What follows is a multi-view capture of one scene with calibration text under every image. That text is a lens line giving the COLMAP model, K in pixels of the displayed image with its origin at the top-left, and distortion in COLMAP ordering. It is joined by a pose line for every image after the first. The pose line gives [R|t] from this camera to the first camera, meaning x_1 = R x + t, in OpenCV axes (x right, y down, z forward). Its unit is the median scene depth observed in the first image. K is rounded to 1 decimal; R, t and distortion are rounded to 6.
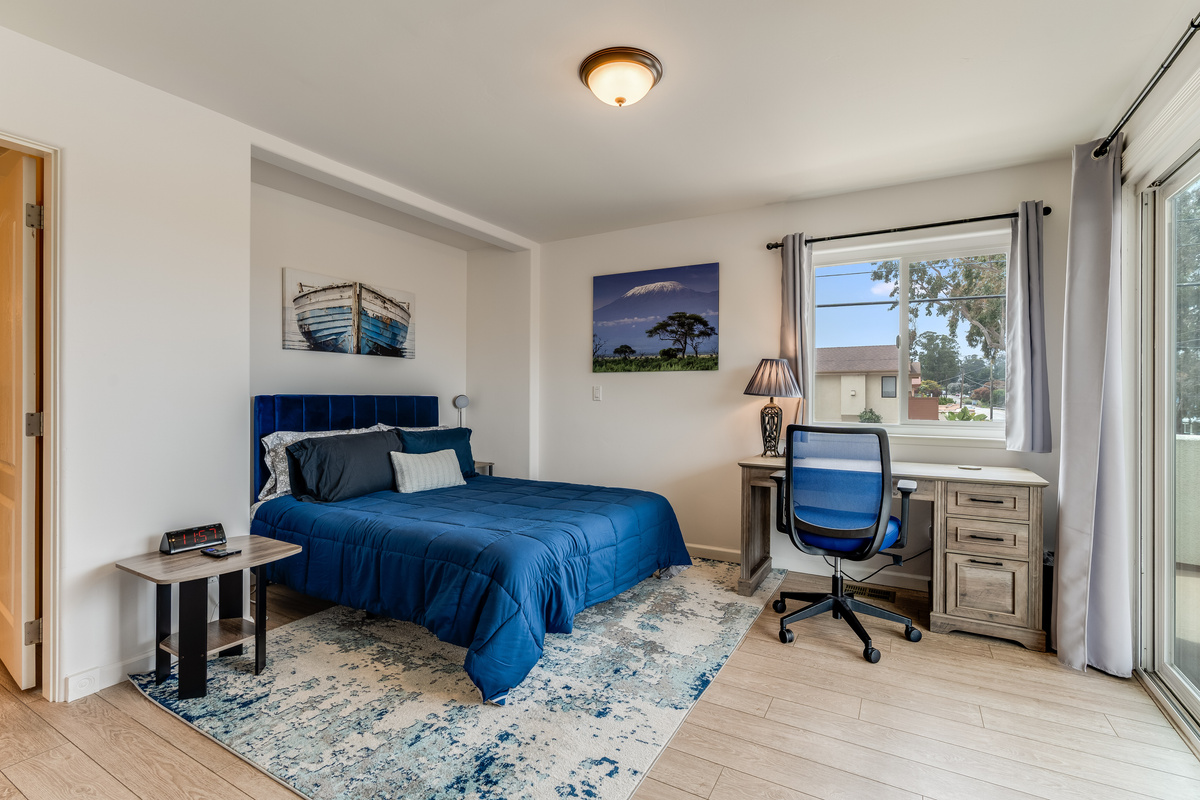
lens RADIAL K [[544.4, 0, 600.0], [0, 544.4, 400.0], [0, 0, 1]] dist [-0.004492, 0.000359]
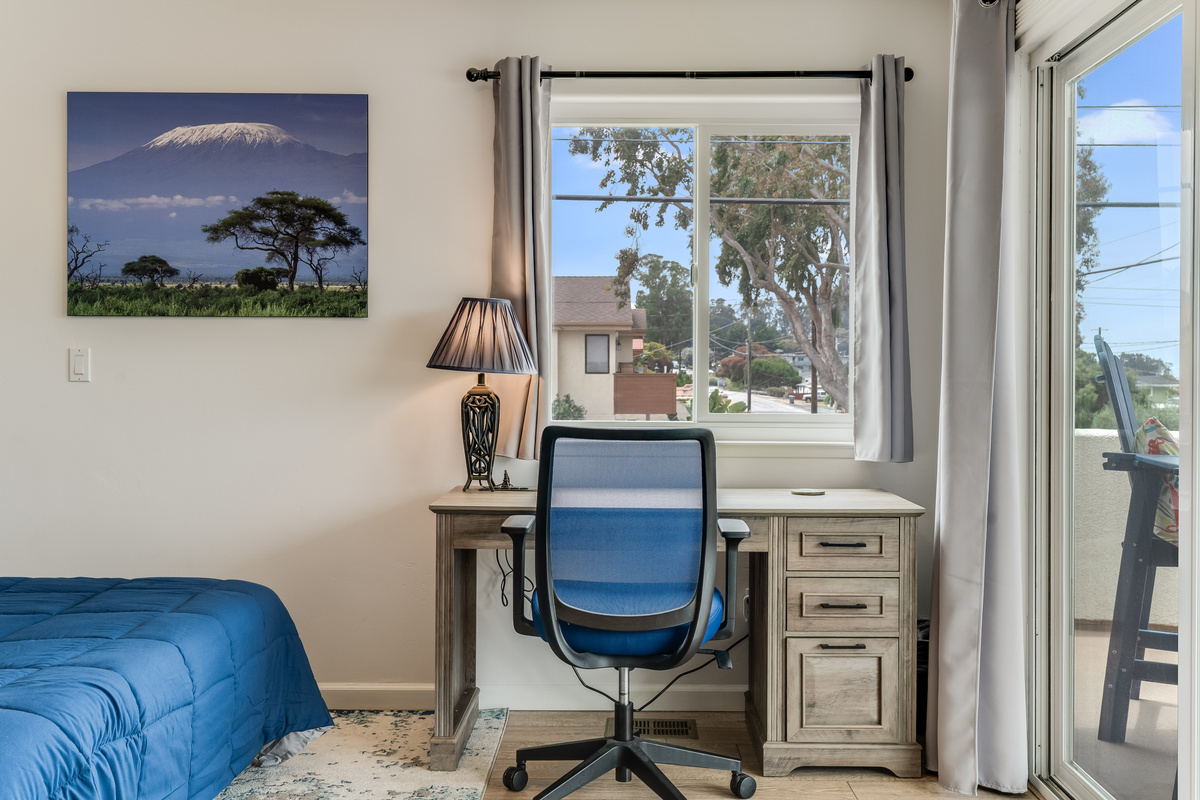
lens RADIAL K [[1141.8, 0, 600.8], [0, 1141.8, 390.9], [0, 0, 1]] dist [0.007189, -0.018796]
pose [[0.879012, -0.008121, 0.476730, -0.104445], [0.003340, 0.999935, 0.010874, -0.000267], [-0.476788, -0.007967, 0.878982, 0.009736]]
